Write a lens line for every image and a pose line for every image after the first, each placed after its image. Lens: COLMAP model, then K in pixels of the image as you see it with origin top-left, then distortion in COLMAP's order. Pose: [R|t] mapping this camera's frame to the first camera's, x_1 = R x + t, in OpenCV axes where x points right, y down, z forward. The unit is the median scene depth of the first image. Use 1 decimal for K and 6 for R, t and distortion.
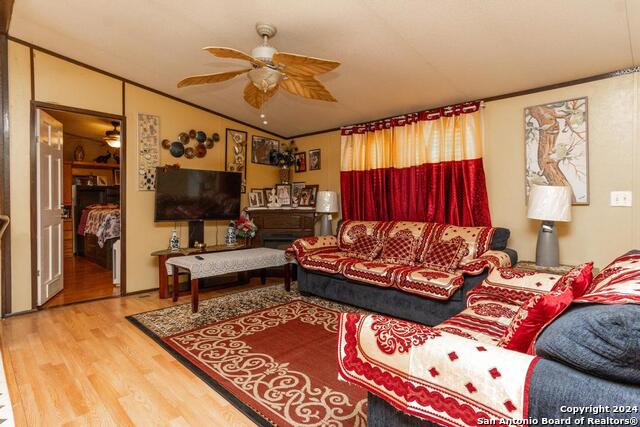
lens RADIAL K [[342.2, 0, 321.5], [0, 342.2, 201.0], [0, 0, 1]] dist [-0.001033, 0.000004]
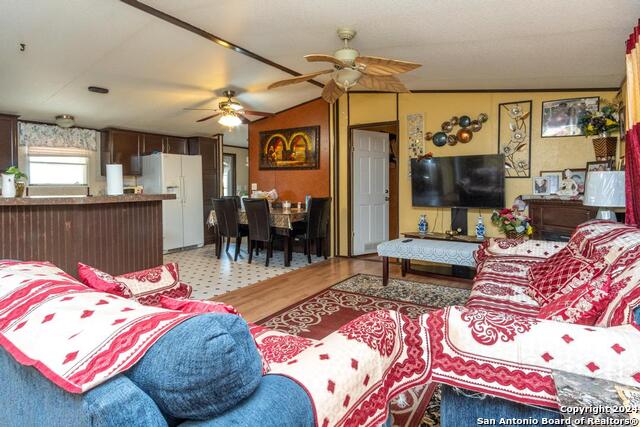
lens RADIAL K [[342.2, 0, 321.5], [0, 342.2, 201.0], [0, 0, 1]] dist [-0.001033, 0.000004]
pose [[0.197123, 0.035800, -0.979725, 0.711223], [0.010385, 0.999201, 0.038601, -0.008030], [0.980324, -0.017783, 0.196594, 0.565514]]
